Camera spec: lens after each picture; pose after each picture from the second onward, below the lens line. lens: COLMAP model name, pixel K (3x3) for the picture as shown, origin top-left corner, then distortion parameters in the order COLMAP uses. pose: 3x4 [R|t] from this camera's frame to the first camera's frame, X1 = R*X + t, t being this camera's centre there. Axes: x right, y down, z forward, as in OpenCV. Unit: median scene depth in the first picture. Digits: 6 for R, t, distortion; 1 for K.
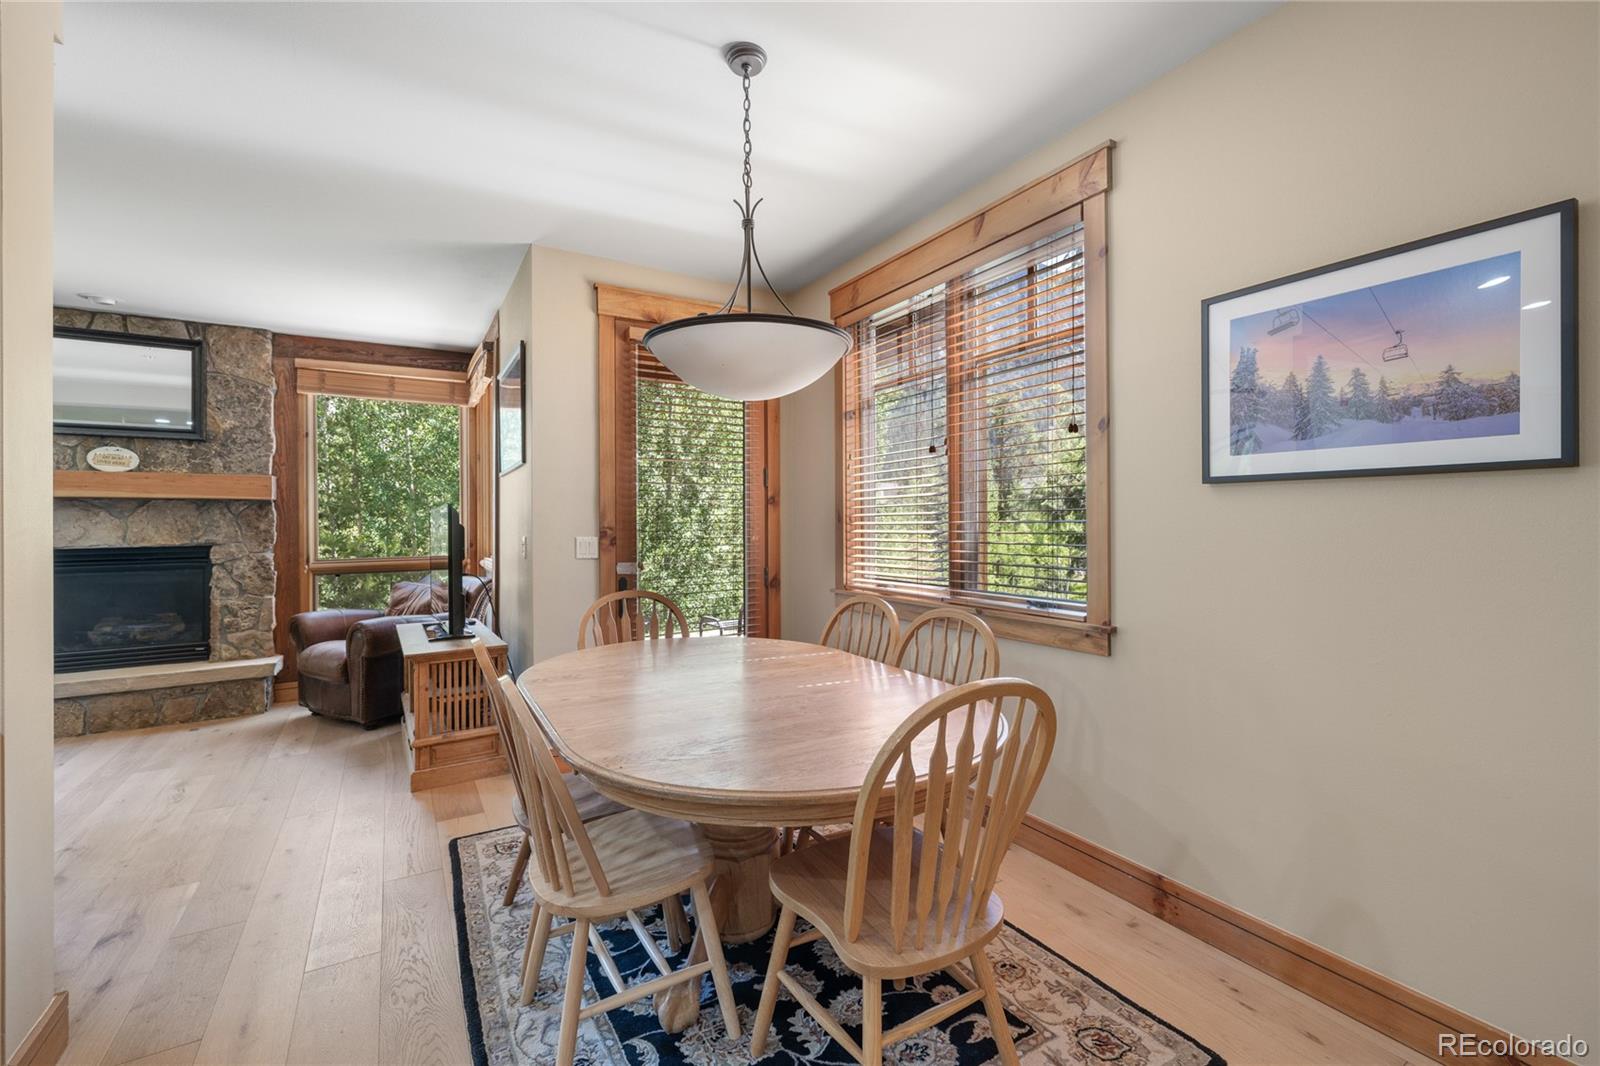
lens RADIAL K [[673.5, 0, 791.6], [0, 673.5, 519.5], [0, 0, 1]] dist [-0.004591, 0.001336]
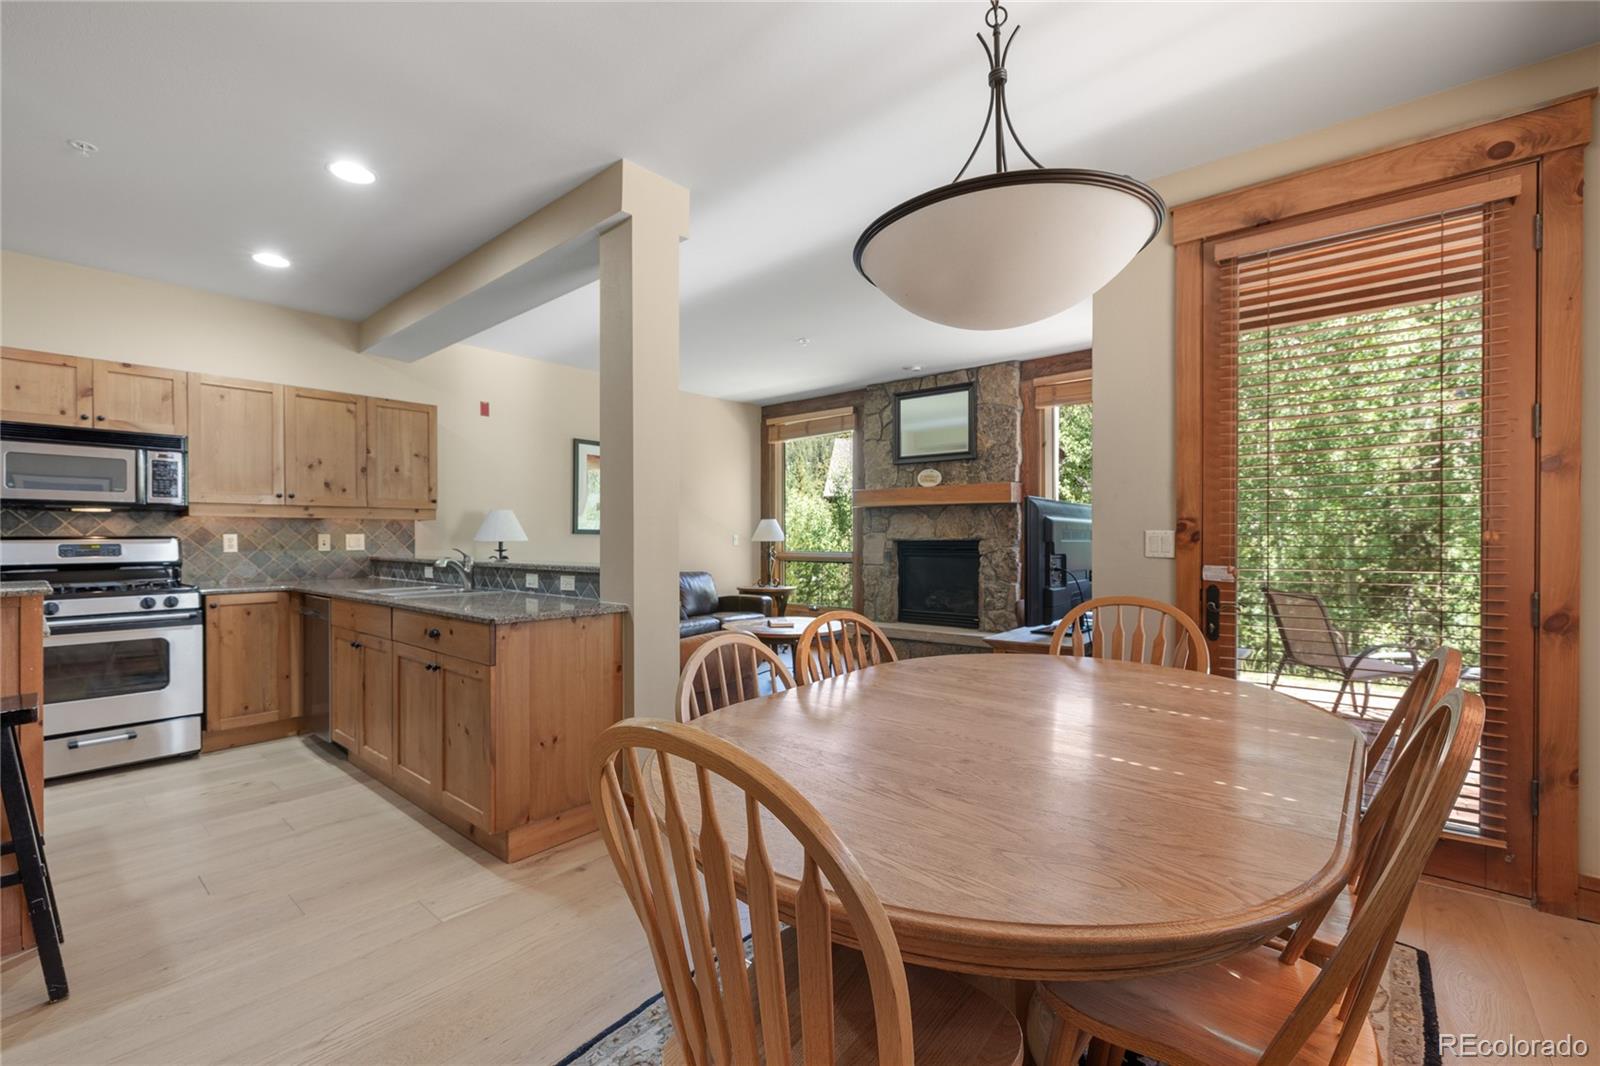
lens RADIAL K [[673.5, 0, 779.3], [0, 673.5, 539.7], [0, 0, 1]] dist [-0.004591, 0.001336]
pose [[0.308764, 0.013610, -0.951041, 0.246425], [0.003309, 0.999876, 0.015383, 0.017582], [0.951133, -0.007896, 0.308681, 0.250340]]
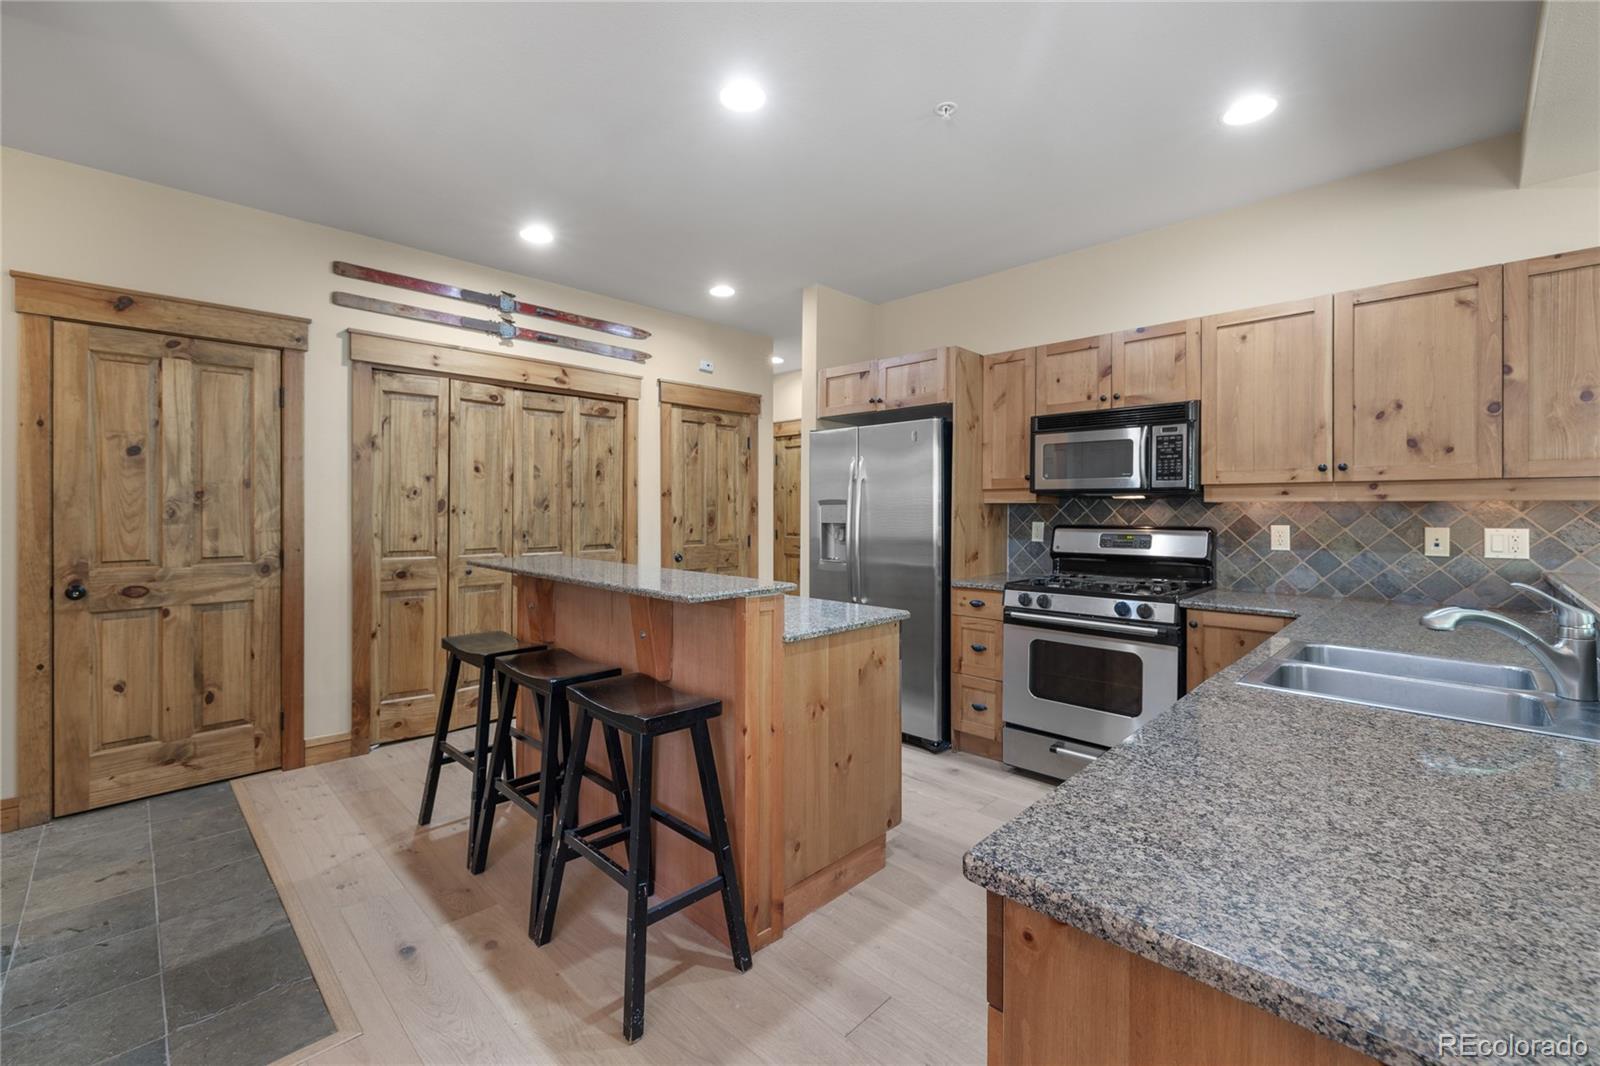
lens RADIAL K [[673.5, 0, 782.3], [0, 673.5, 506.0], [0, 0, 1]] dist [-0.004591, 0.001336]
pose [[-0.970530, 0.007024, -0.240877, -0.230004], [0.008940, 0.999936, -0.006865, 0.002832], [0.240814, -0.008816, -0.970531, 0.344360]]
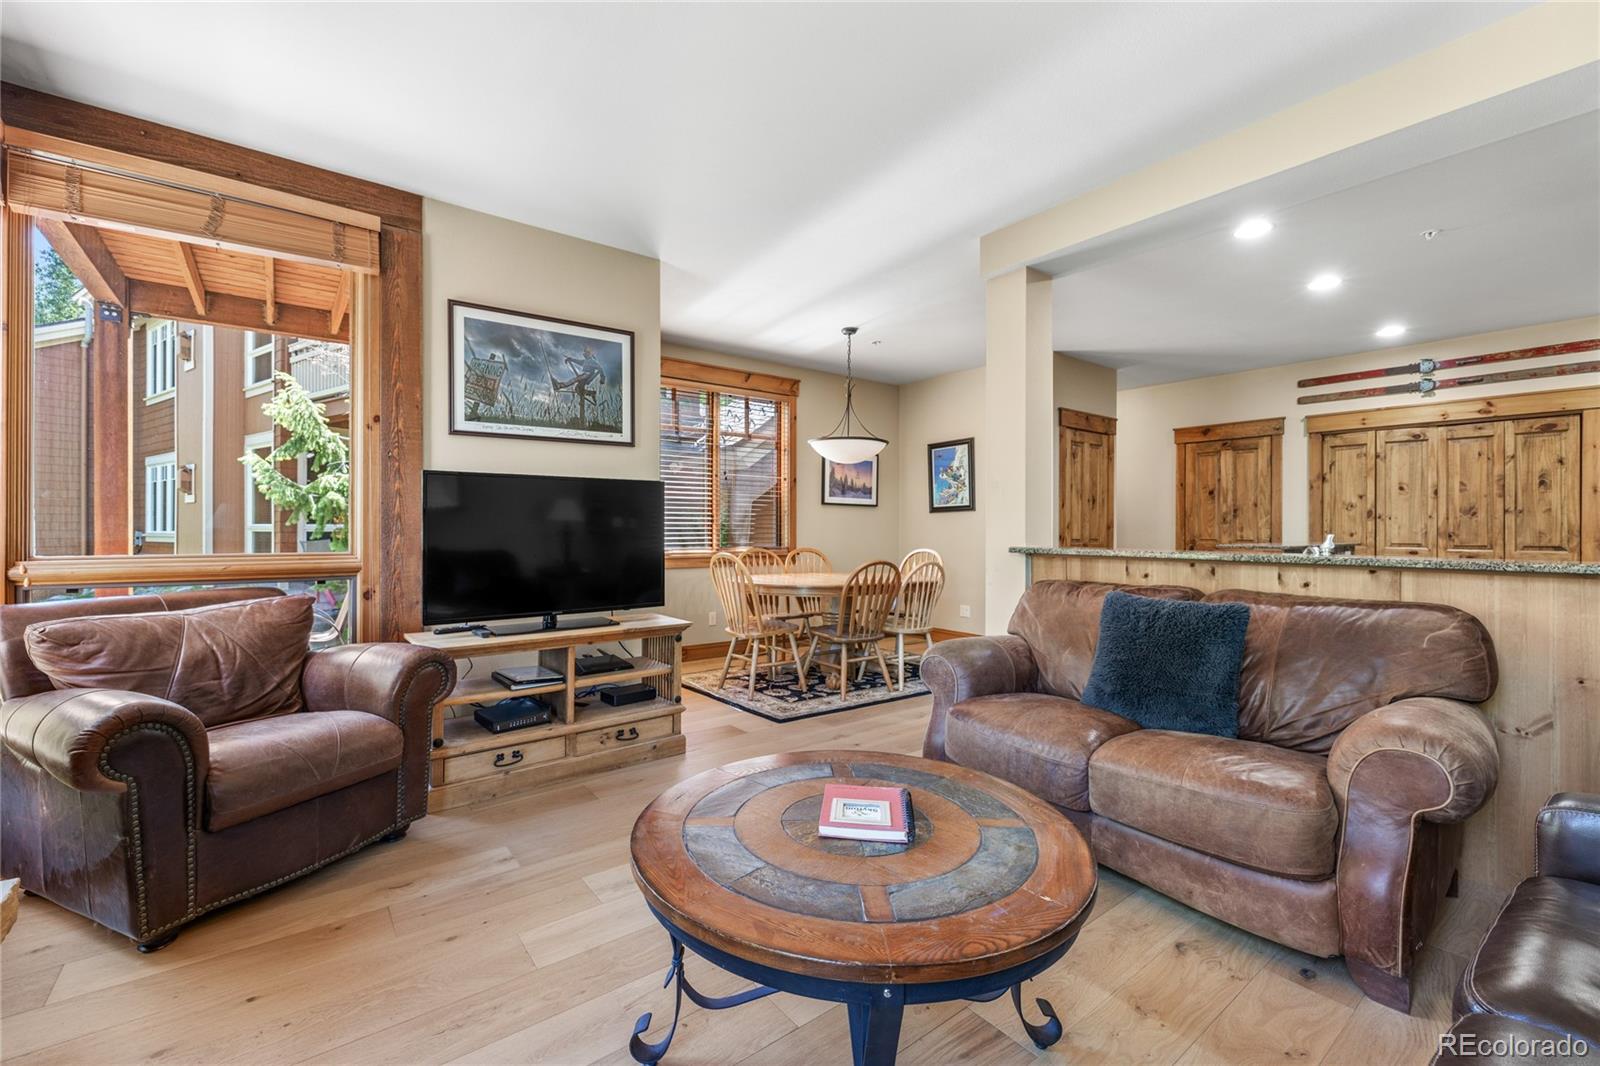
lens RADIAL K [[673.5, 0, 789.7], [0, 673.5, 528.8], [0, 0, 1]] dist [-0.004591, 0.001336]
pose [[-0.117232, 0.008410, 0.993069, -1.160190], [-0.009352, 0.999910, -0.009572, 0.043429], [-0.993061, -0.010409, -0.117143, 0.681928]]
